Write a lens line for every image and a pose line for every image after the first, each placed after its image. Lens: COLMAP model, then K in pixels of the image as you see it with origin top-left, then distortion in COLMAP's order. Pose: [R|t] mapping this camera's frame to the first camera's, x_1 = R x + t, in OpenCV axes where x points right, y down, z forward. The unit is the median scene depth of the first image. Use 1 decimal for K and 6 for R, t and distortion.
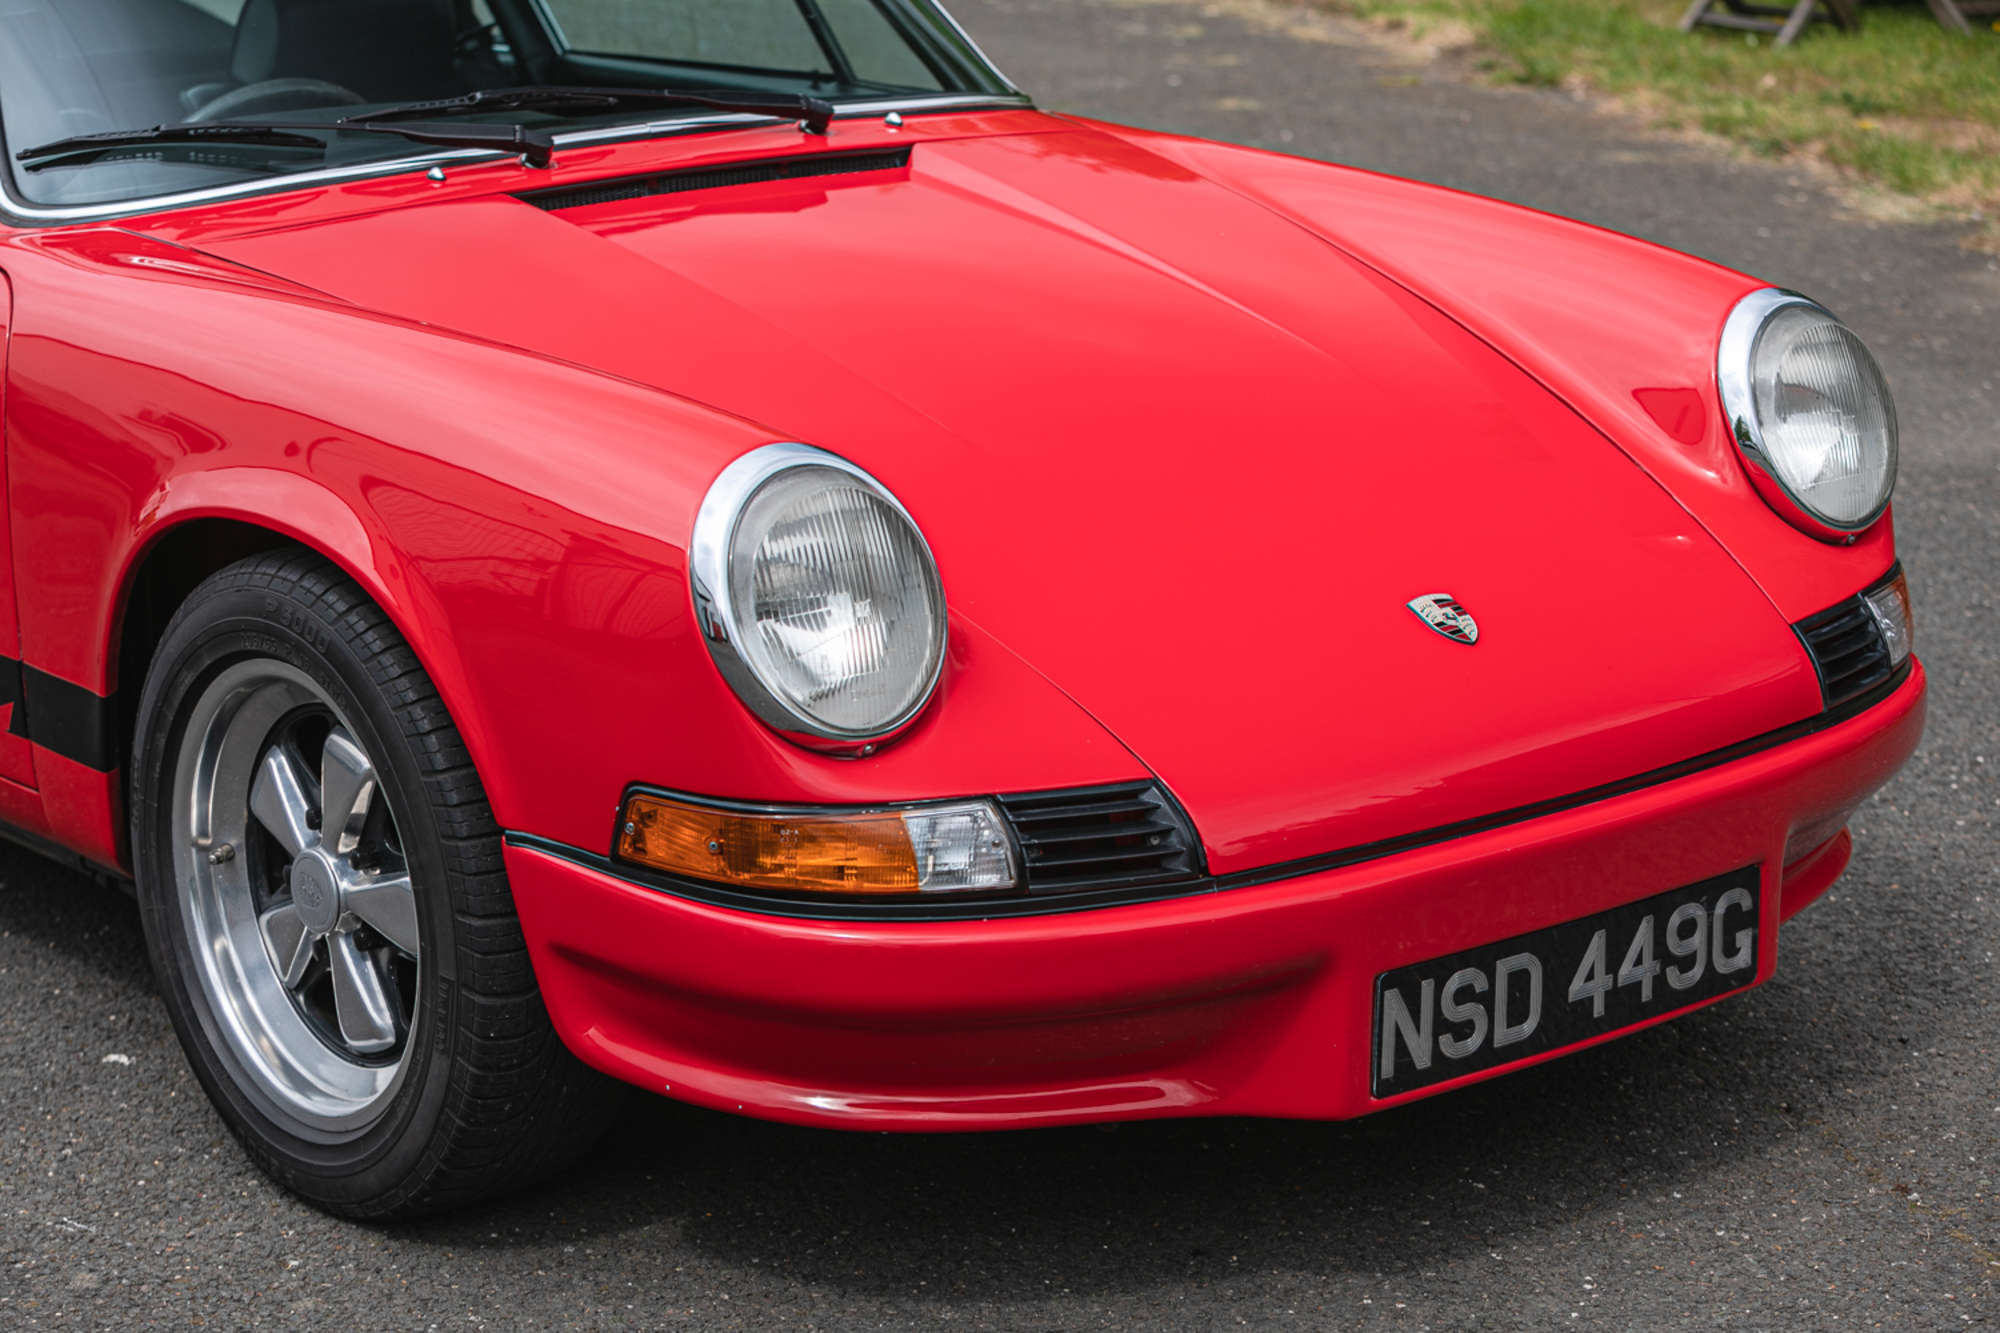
lens RADIAL K [[4537.7, 0, 1000.0], [0, 4537.7, 666.5], [0, 0, 1]] dist [-0.372122, 0.302479]
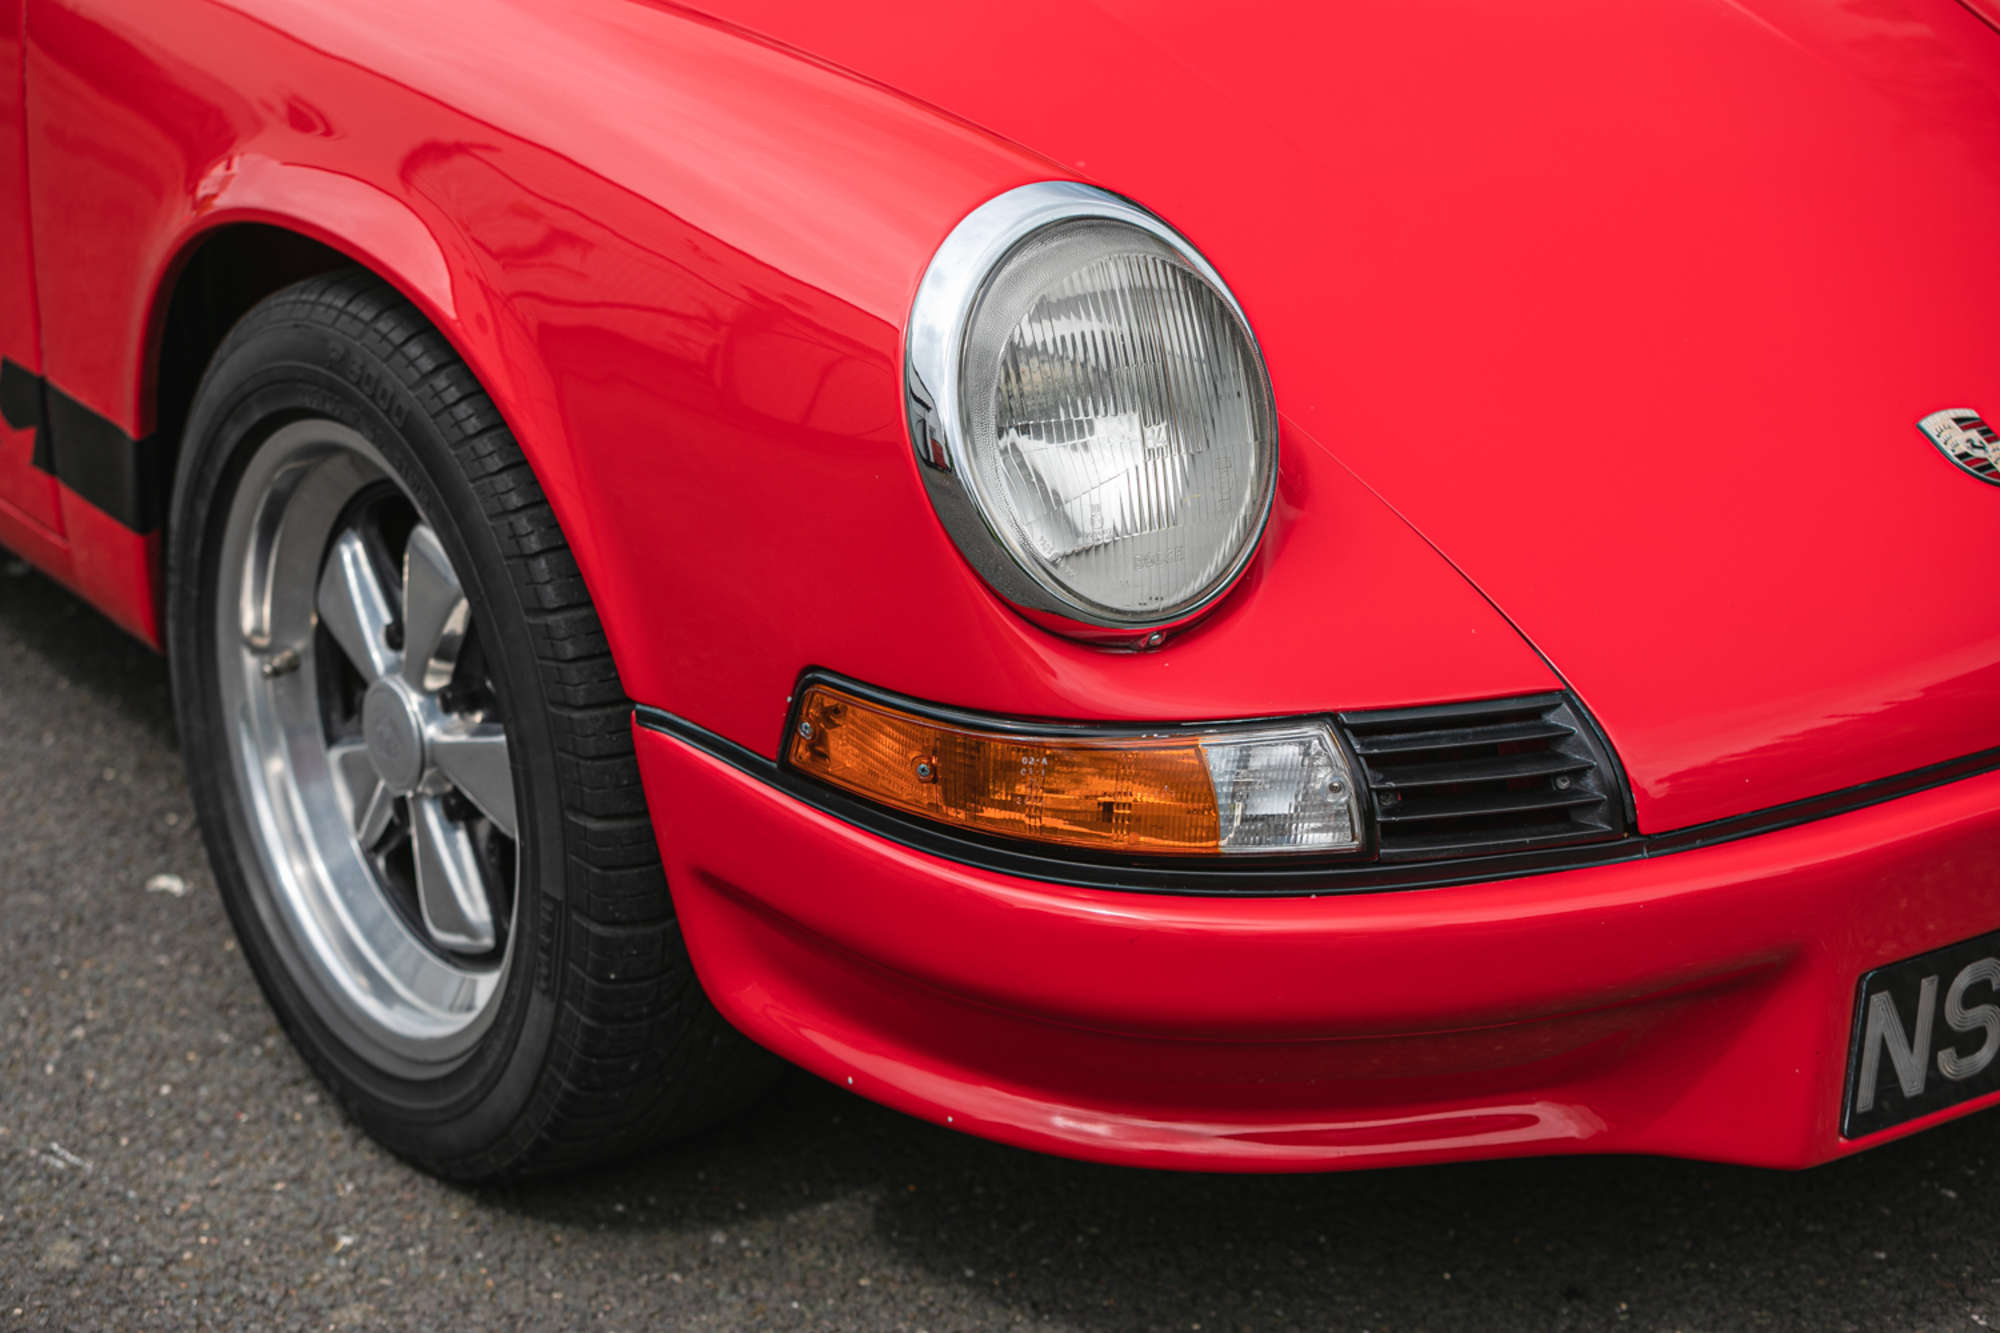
lens RADIAL K [[4259.2, 0, 1000.0], [0, 4259.2, 666.5], [0, 0, 1]] dist [-0.261424, 0.107864]
pose [[0.996926, 0.047522, -0.062295, -0.011059], [-0.039918, 0.992201, 0.118086, -0.048099], [0.067421, -0.115237, 0.991047, 0.329322]]
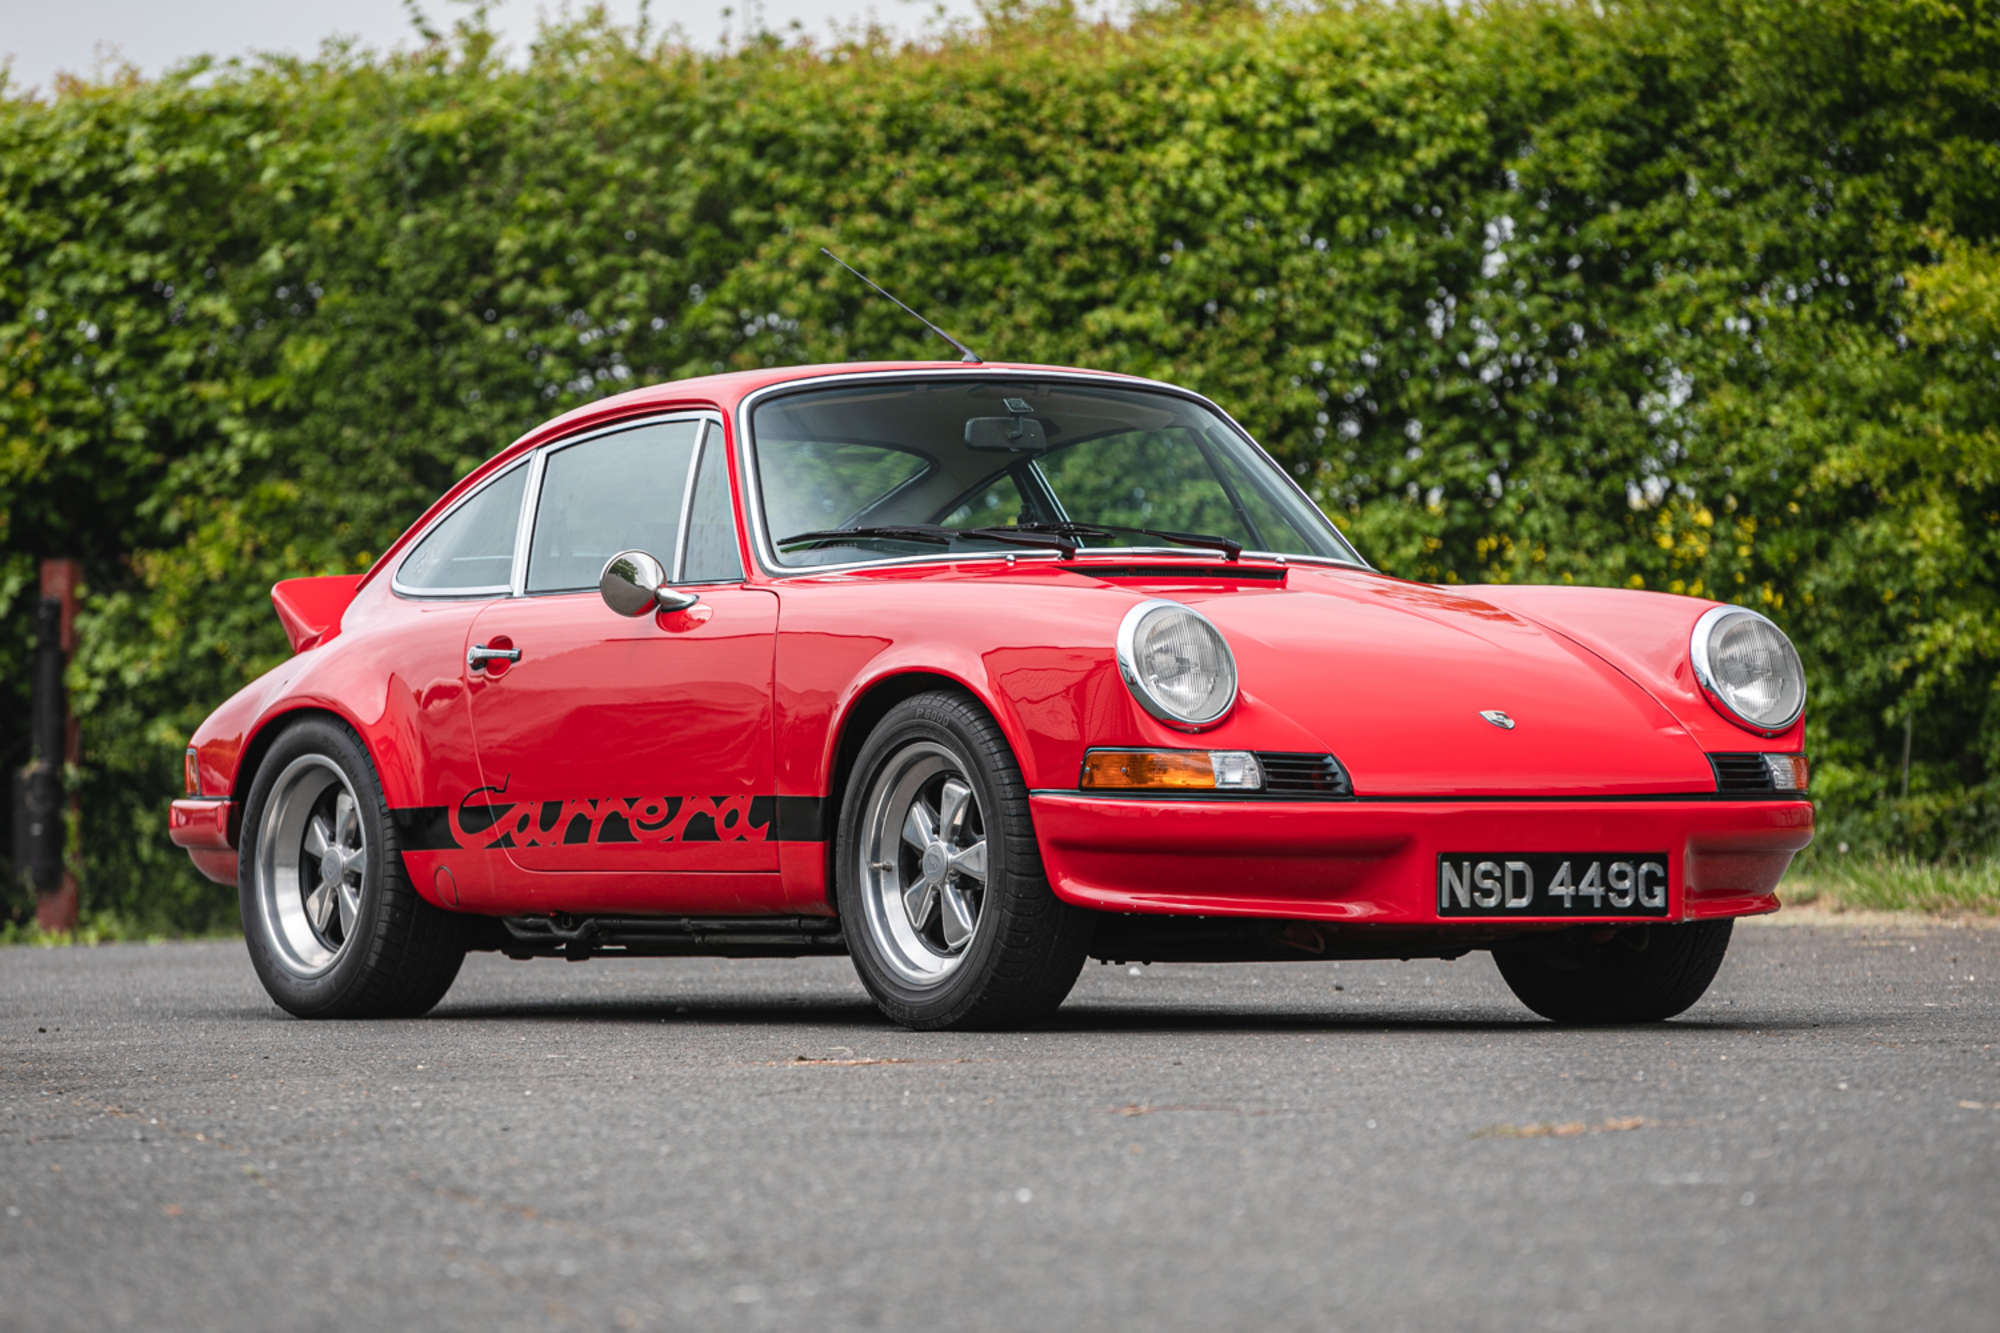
lens RADIAL K [[11855.6, 0, 969.6], [0, 11855.6, 666.2], [0, 0, 1]] dist [0.754509, -3.479720]
pose [[0.990955, 0.003303, -0.134151, 0.575040], [-0.036764, 0.968131, -0.247733, 1.286985], [0.129057, 0.250424, 0.959496, -4.117108]]
